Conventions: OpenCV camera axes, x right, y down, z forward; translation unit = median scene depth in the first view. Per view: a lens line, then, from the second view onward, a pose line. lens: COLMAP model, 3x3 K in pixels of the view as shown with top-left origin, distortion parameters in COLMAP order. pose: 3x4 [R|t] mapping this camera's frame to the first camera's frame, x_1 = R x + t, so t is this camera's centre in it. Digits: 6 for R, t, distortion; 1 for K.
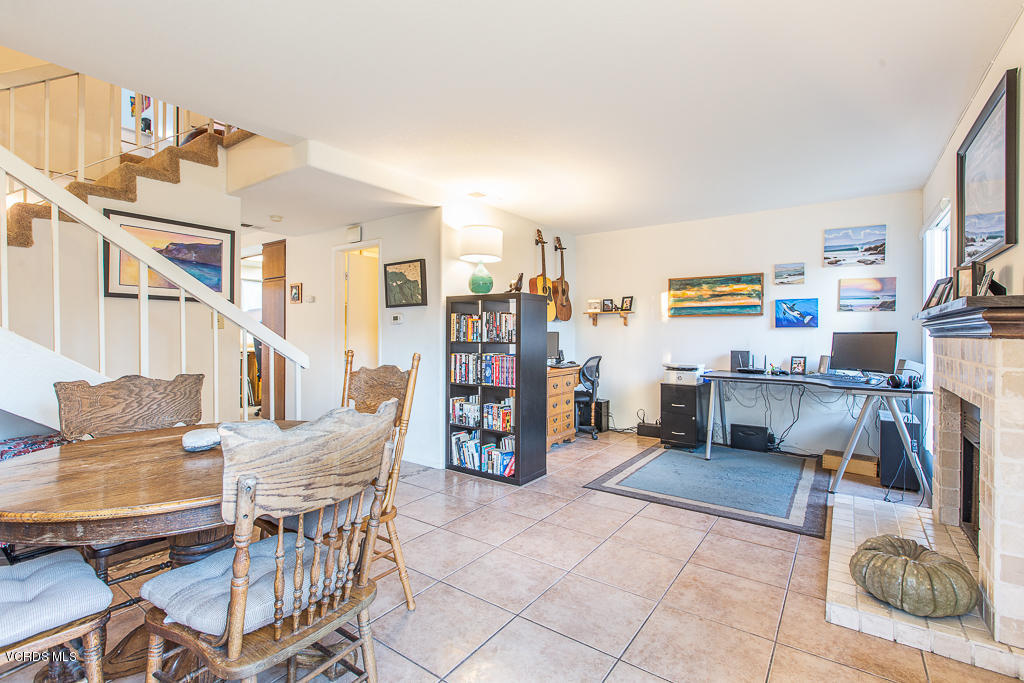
lens RADIAL K [[475.0, 0, 500.9], [0, 475.0, 336.0], [0, 0, 1]] dist [0.000902, 0.001130]
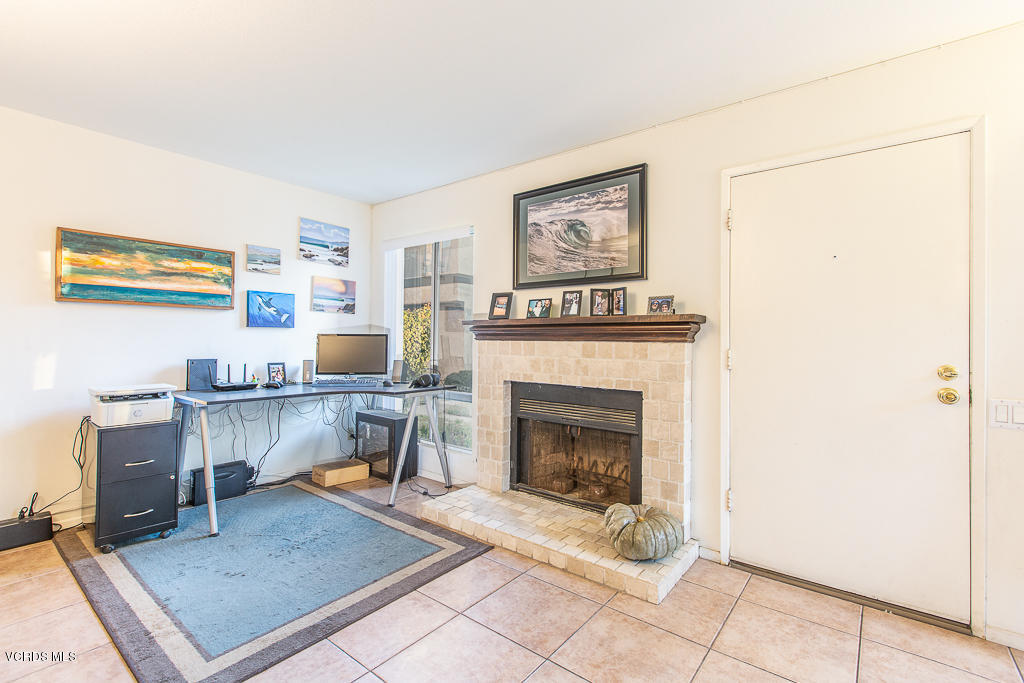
lens RADIAL K [[475.0, 0, 494.9], [0, 475.0, 330.1], [0, 0, 1]] dist [0.000902, 0.001130]
pose [[0.020525, 0.015339, 0.999672, -0.185852], [-0.006020, 0.999866, -0.015218, -0.002743], [-0.999771, -0.005706, 0.020615, 0.604902]]
